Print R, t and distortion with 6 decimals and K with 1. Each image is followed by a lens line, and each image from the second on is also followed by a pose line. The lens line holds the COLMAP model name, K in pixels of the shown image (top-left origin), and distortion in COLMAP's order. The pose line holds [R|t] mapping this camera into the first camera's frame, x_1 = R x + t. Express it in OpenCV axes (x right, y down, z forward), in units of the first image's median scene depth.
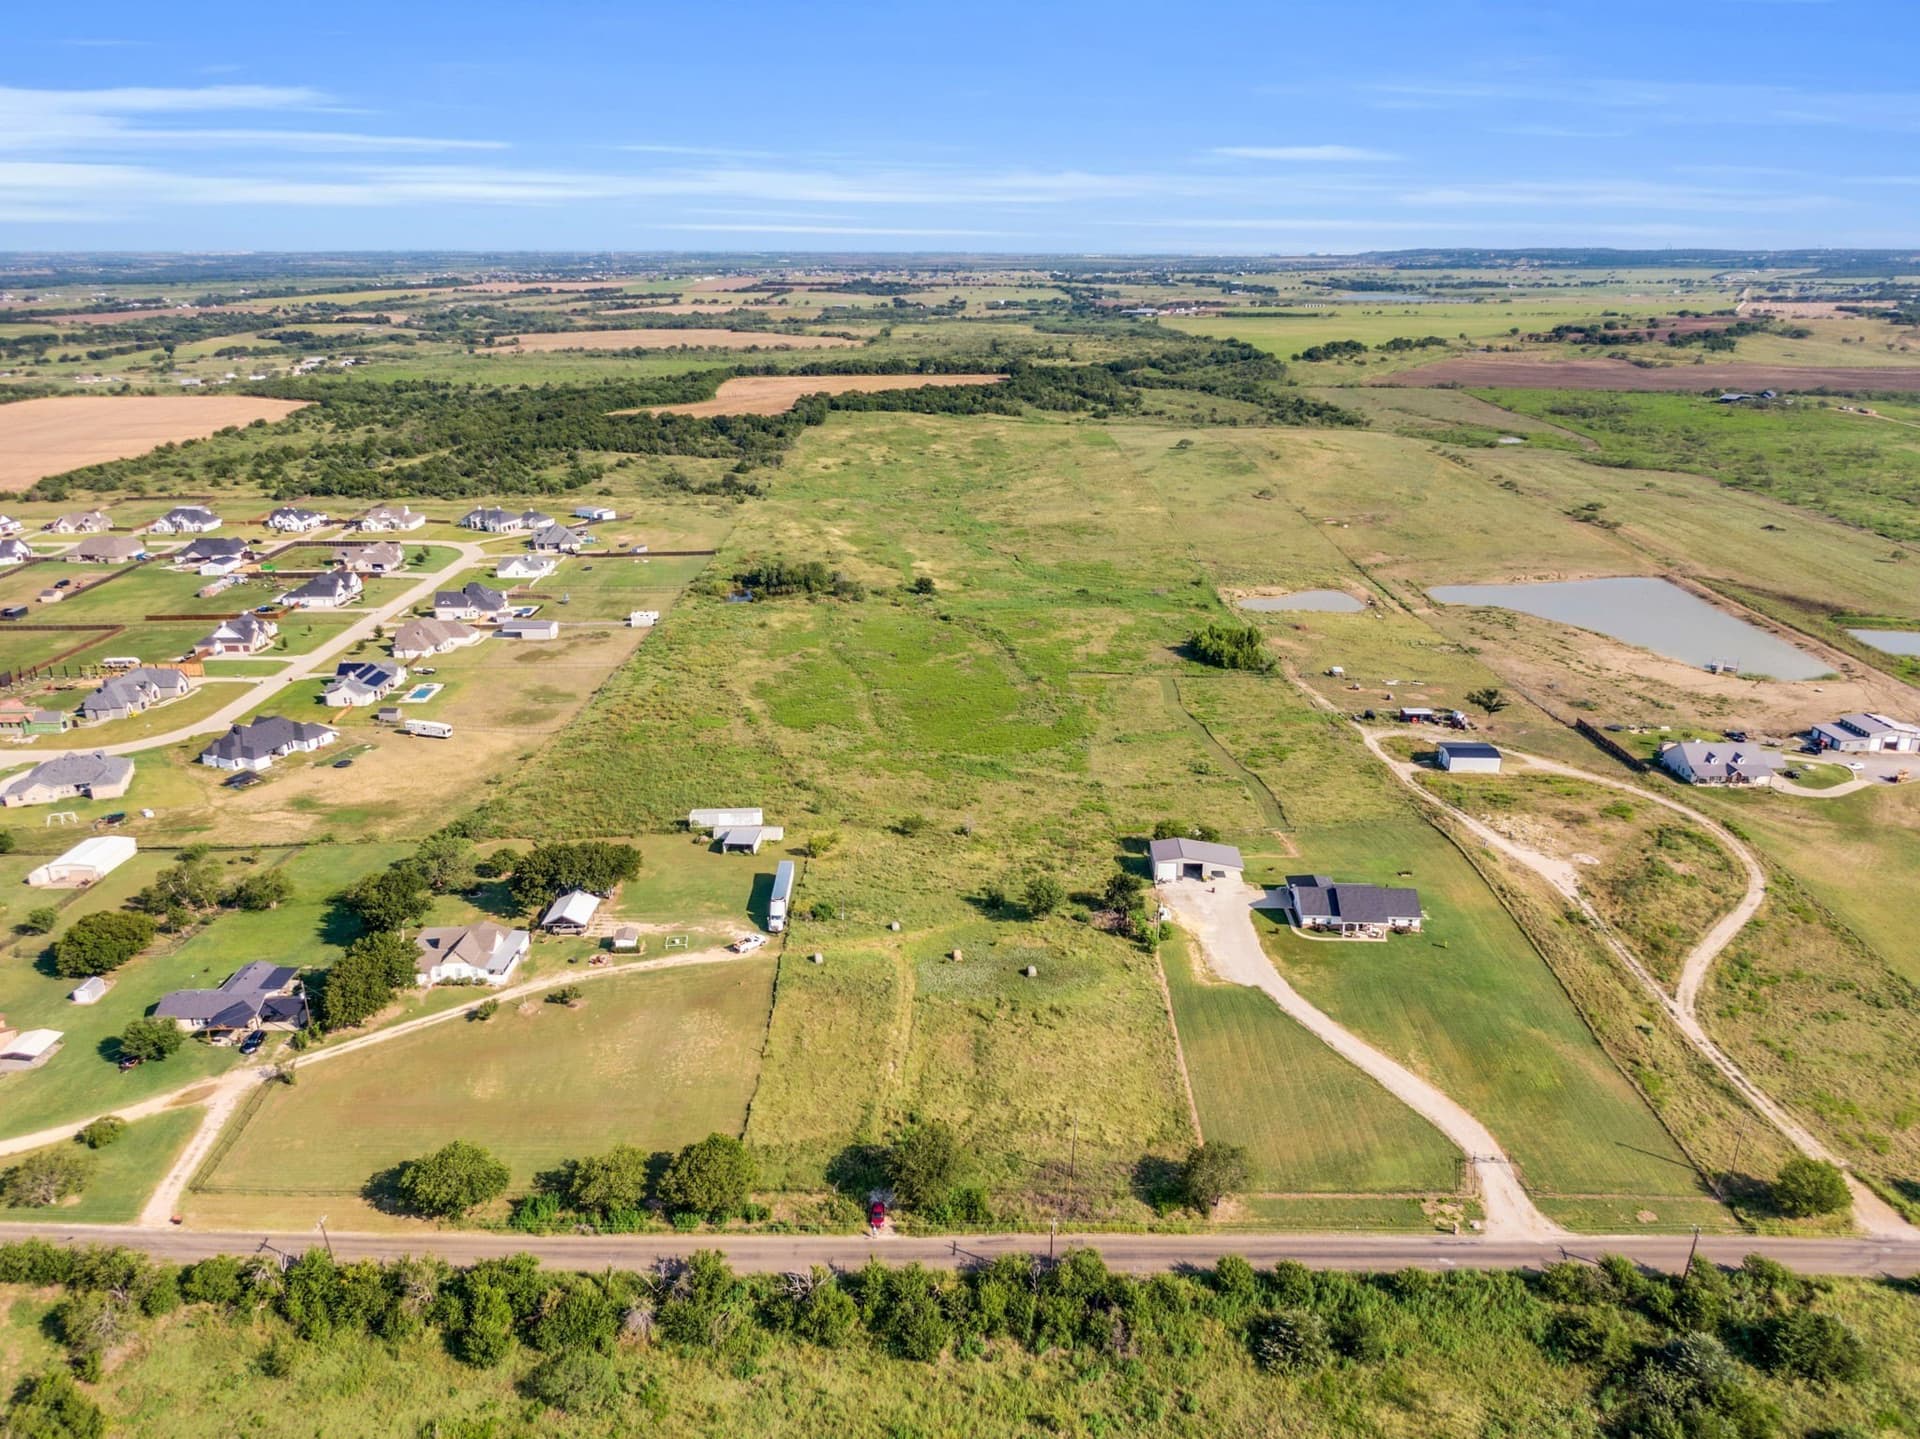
lens RADIAL K [[1379.8, 0, 960.0], [0, 1379.8, 719.5], [0, 0, 1]] dist [0.037695, -0.068638]
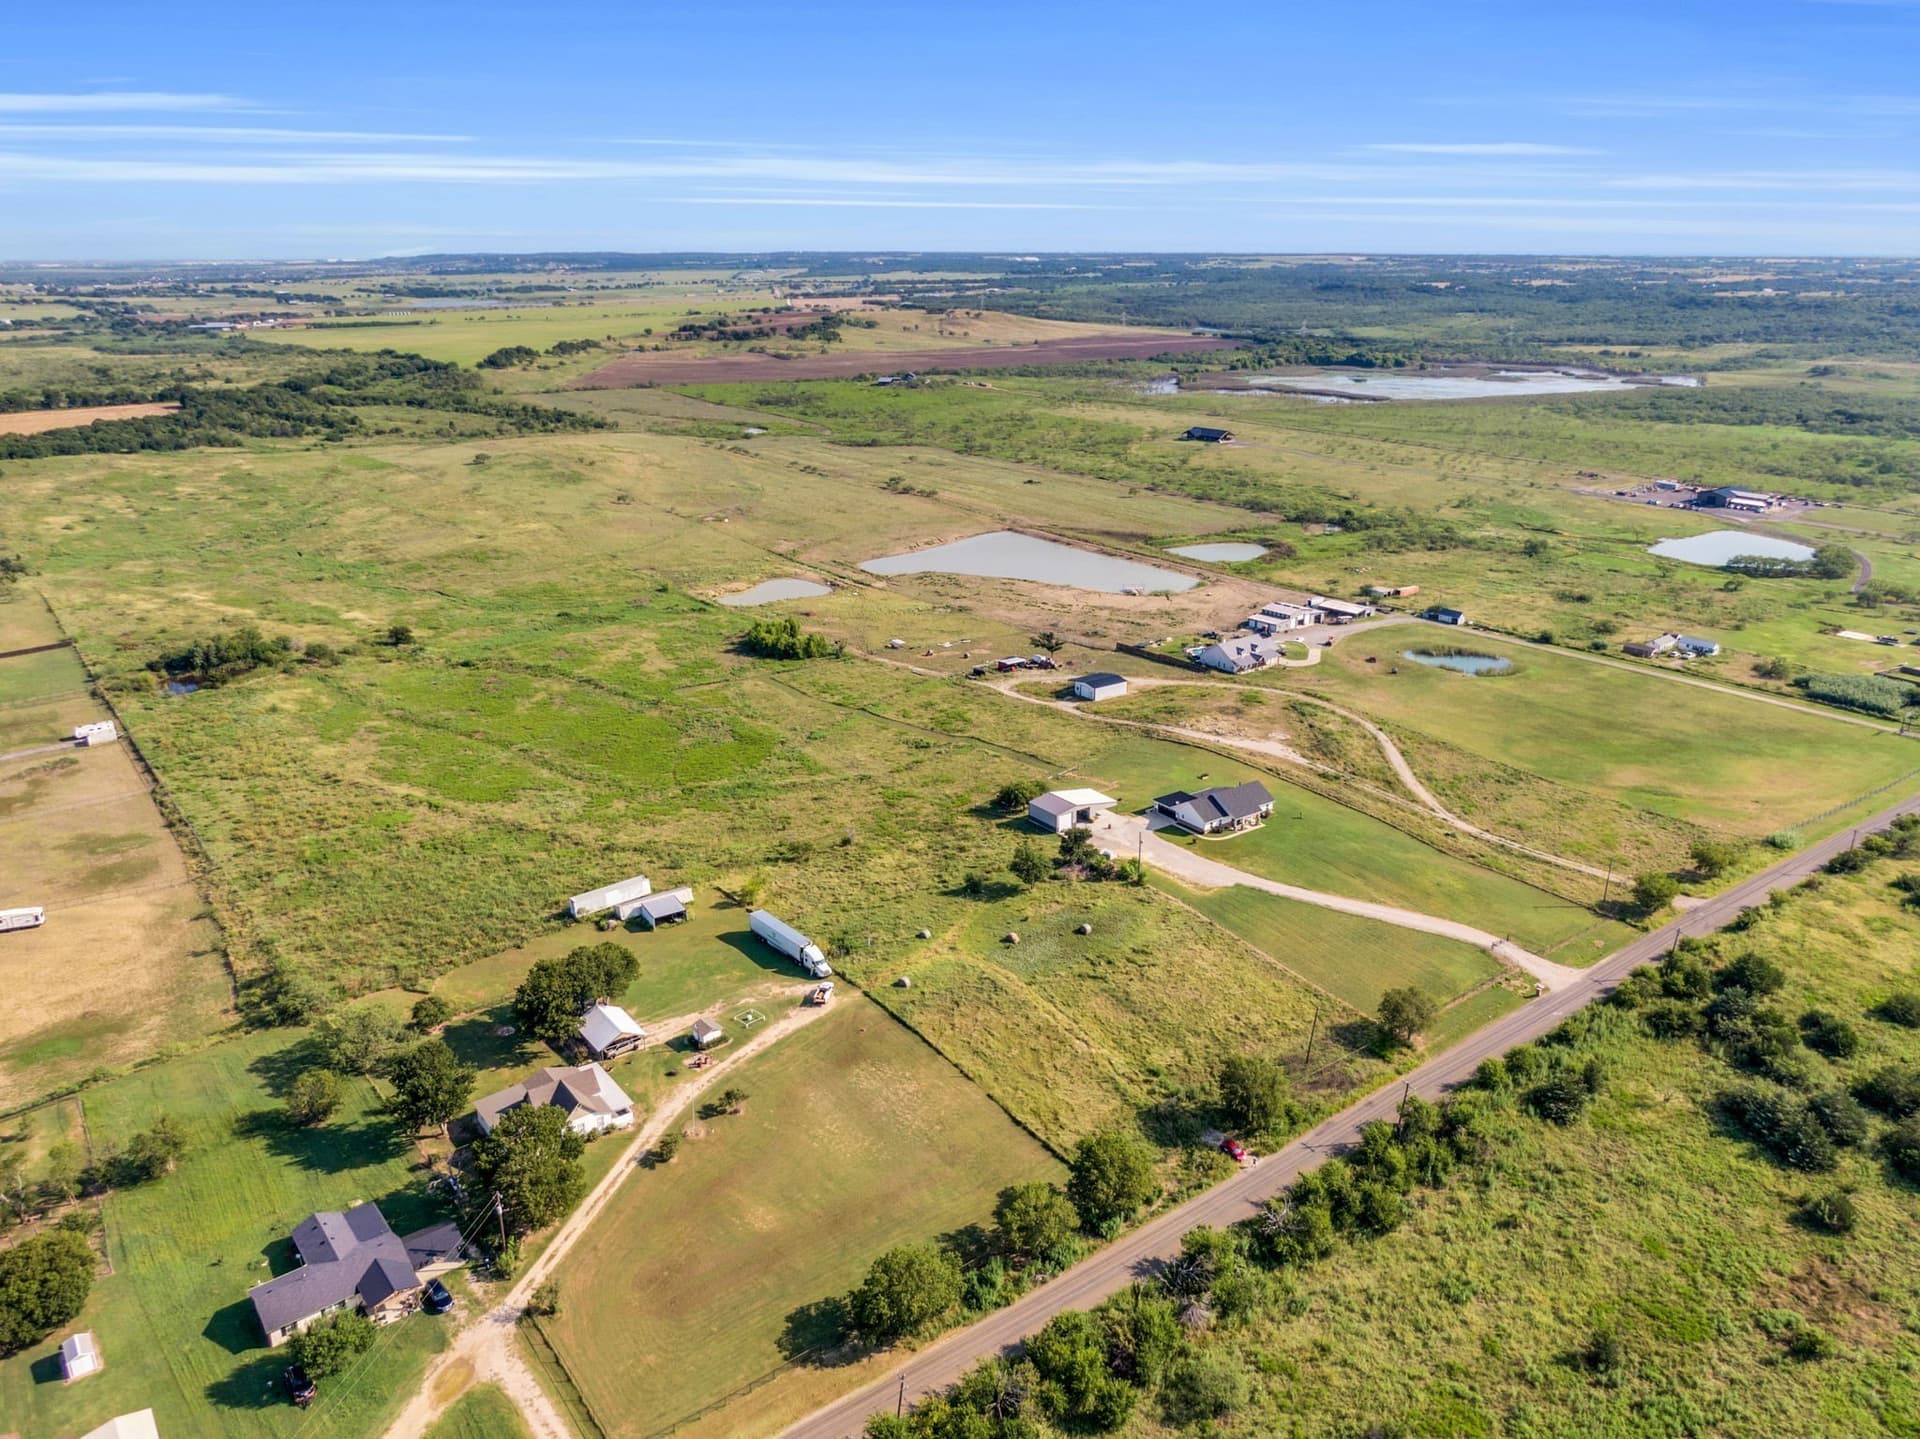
lens RADIAL K [[1385.7, 0, 960.0], [0, 1385.7, 719.5], [0, 0, 1]] dist [0.036671, -0.061580]
pose [[0.788051, -0.200426, 0.582069, -0.493521], [0.203064, 0.977228, 0.061568, -0.049328], [-0.581154, 0.069678, 0.810805, 0.140579]]
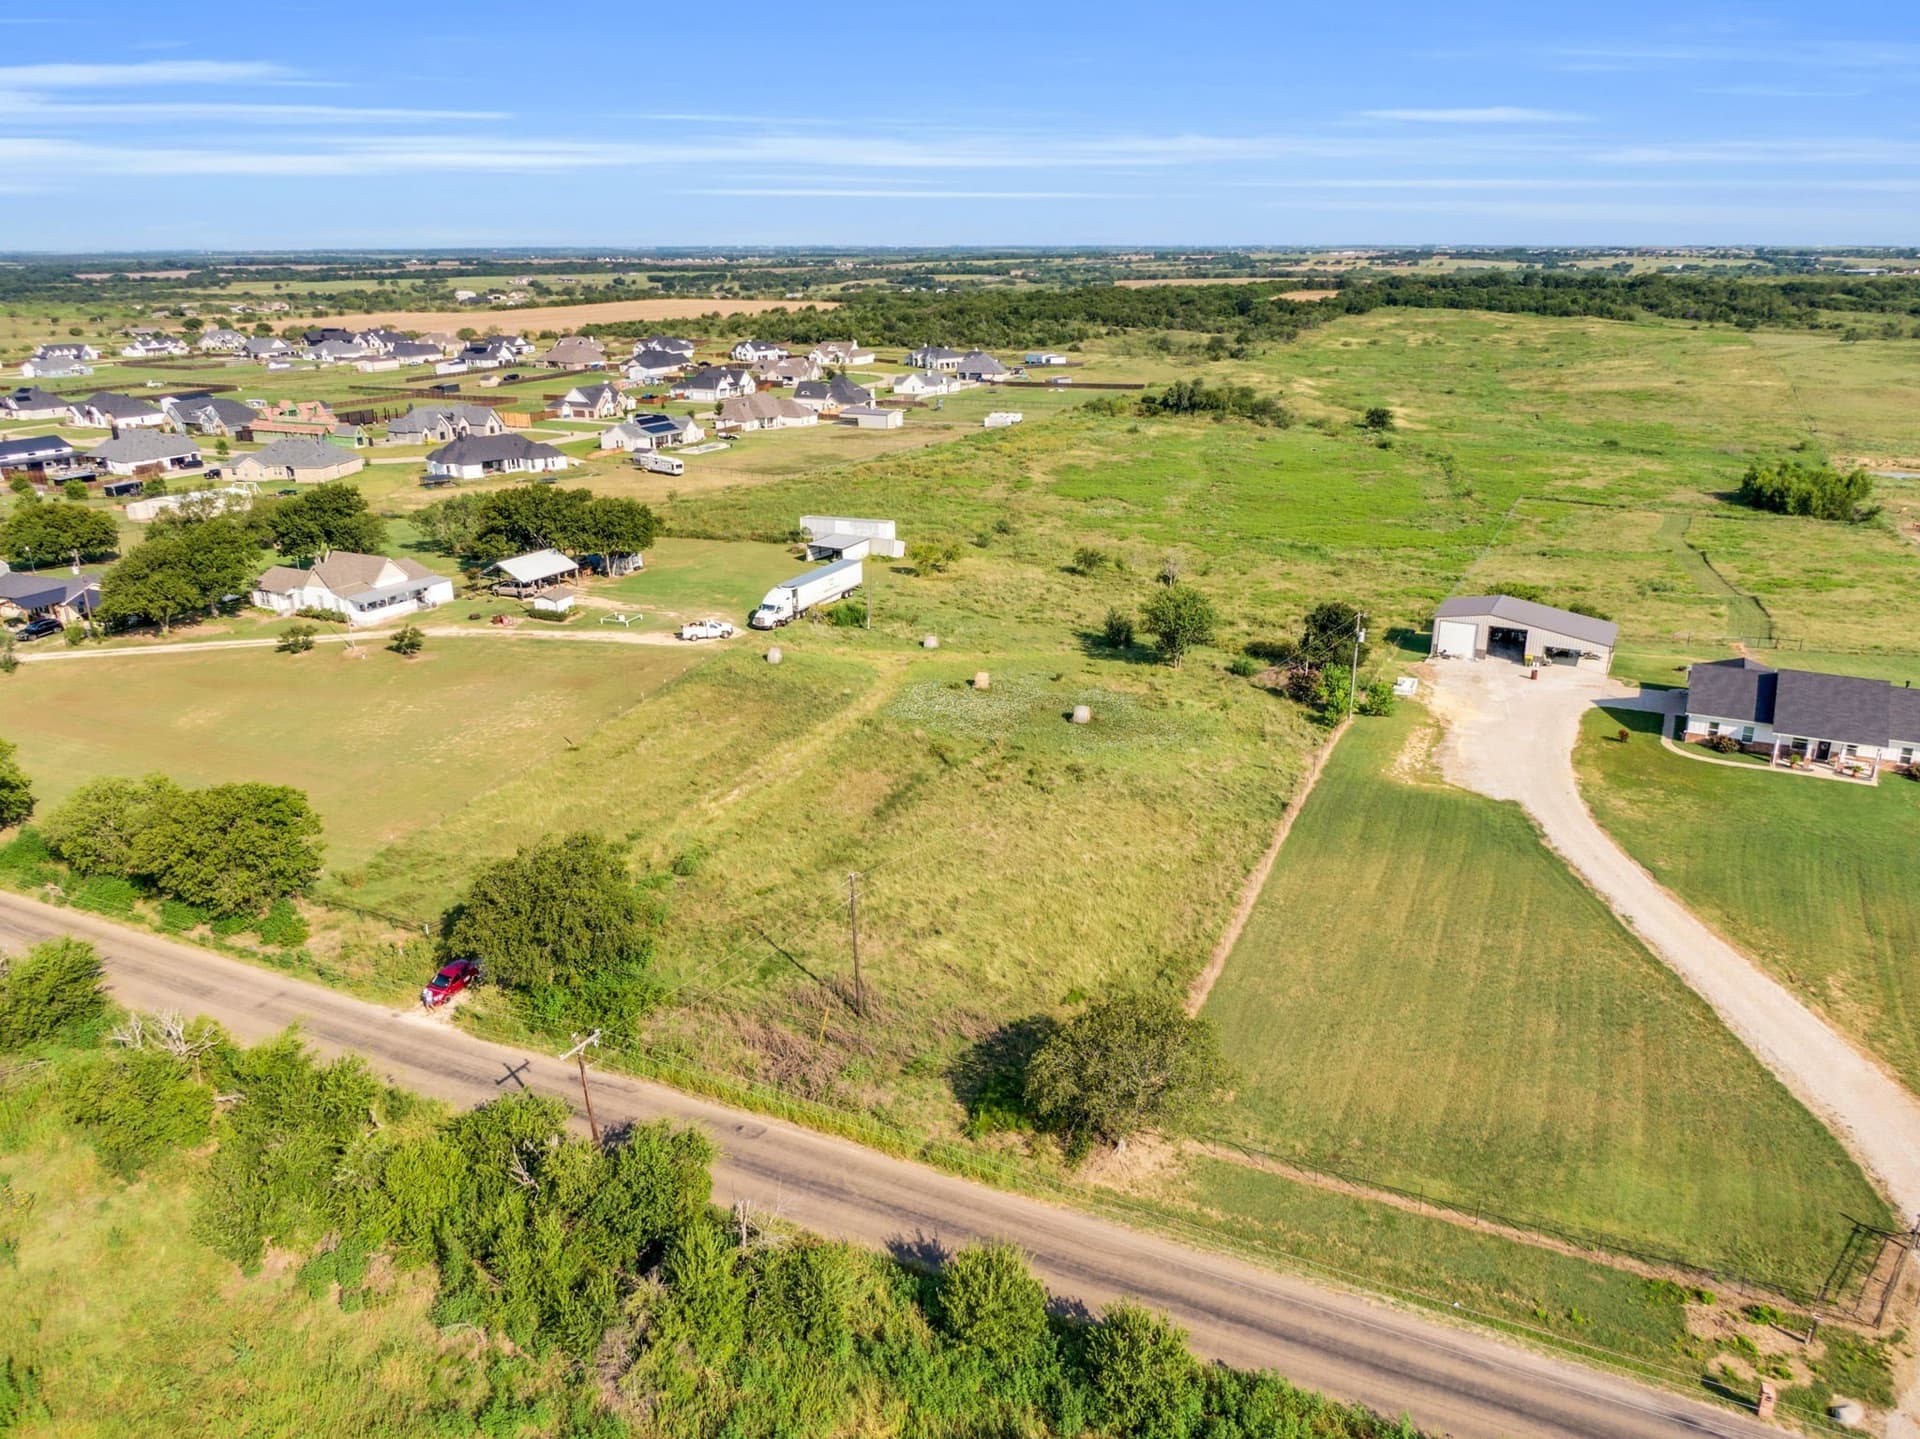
lens RADIAL K [[1385.7, 0, 960.0], [0, 1385.7, 719.5], [0, 0, 1]] dist [0.036671, -0.061580]
pose [[0.902210, 0.138291, -0.408525, 0.185360], [-0.139426, 0.989860, 0.027165, 0.141349], [0.408139, 0.032450, 0.912343, 0.386621]]
